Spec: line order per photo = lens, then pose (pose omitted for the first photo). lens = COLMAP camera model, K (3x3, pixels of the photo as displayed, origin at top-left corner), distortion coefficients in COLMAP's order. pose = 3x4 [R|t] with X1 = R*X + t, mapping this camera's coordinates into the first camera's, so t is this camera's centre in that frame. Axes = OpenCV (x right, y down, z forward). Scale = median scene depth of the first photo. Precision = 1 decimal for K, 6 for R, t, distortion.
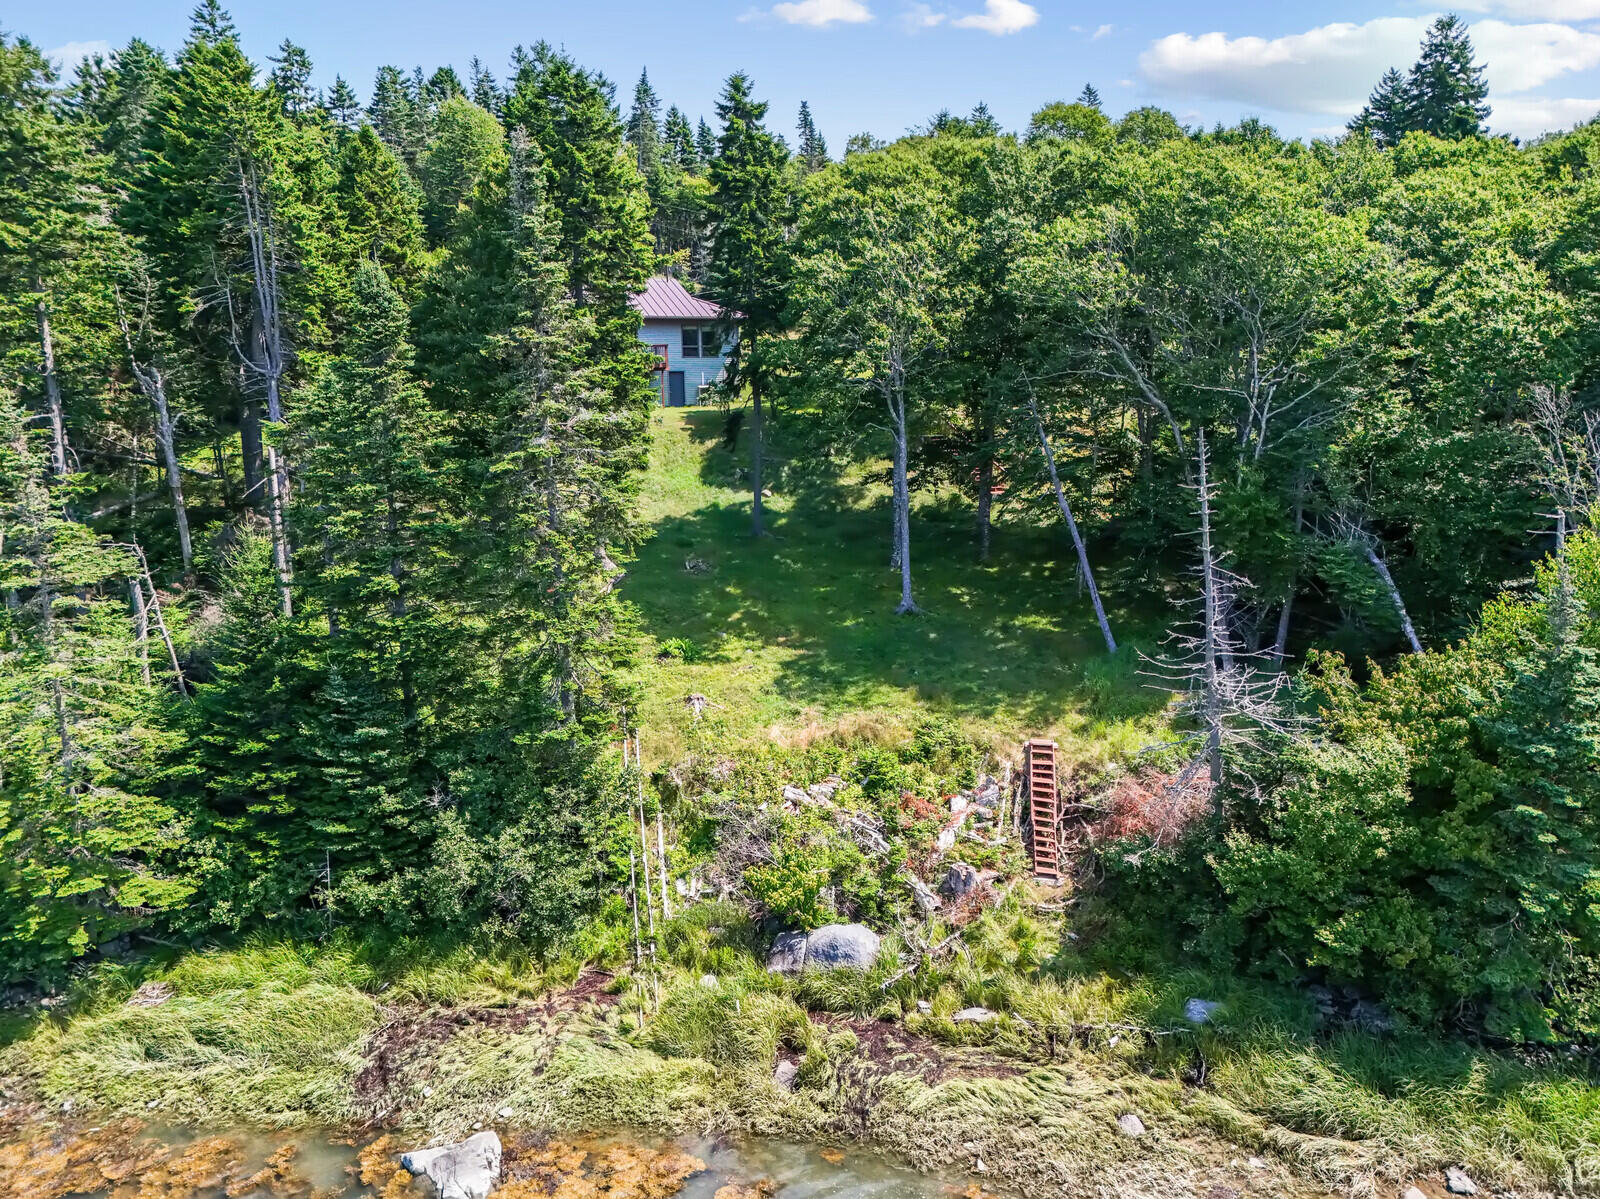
lens RADIAL K [[1160.9, 0, 800.0], [0, 1160.9, 599.5], [0, 0, 1]] dist [0.020476, -0.006751]
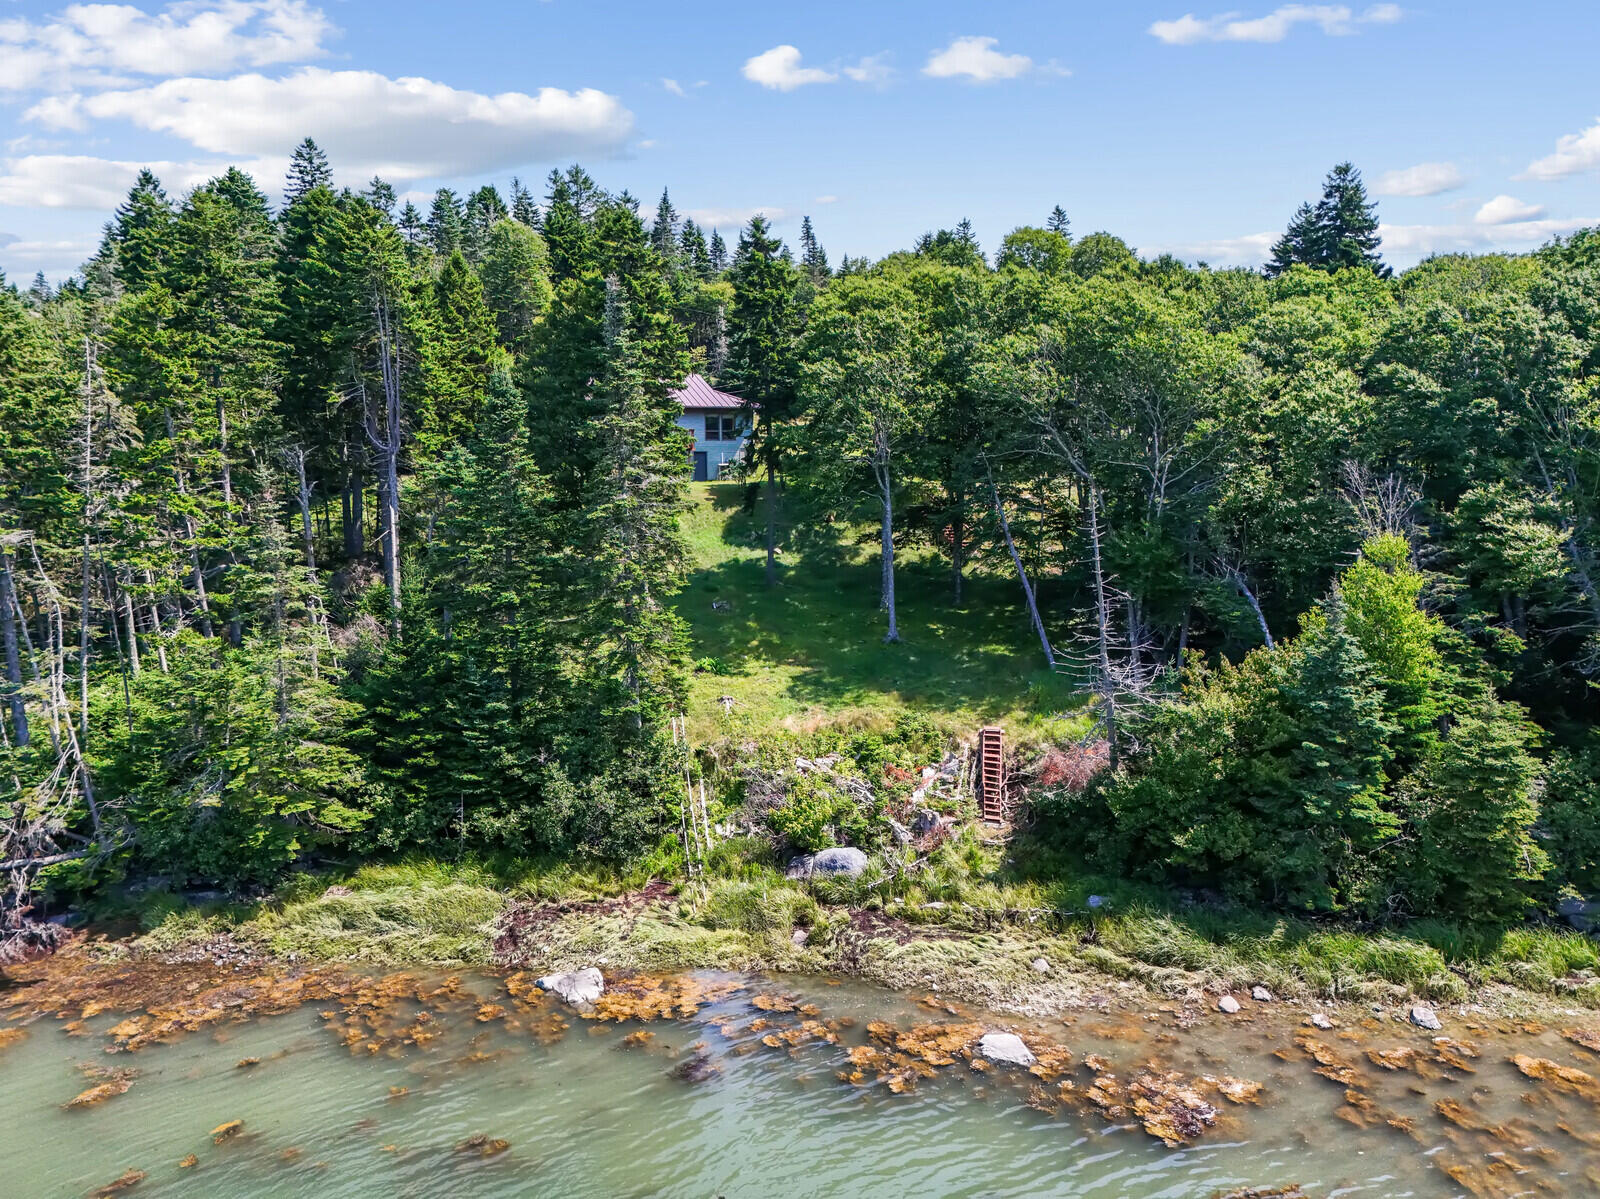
lens RADIAL K [[1120.9, 0, 800.0], [0, 1120.9, 599.5], [0, 0, 1]] dist [0.017859, 0.000036]
pose [[0.999992, 0.004056, 0.000041, -0.010829], [-0.004044, 0.997744, -0.067017, 0.070697], [-0.000313, 0.067016, 0.997752, -0.306397]]
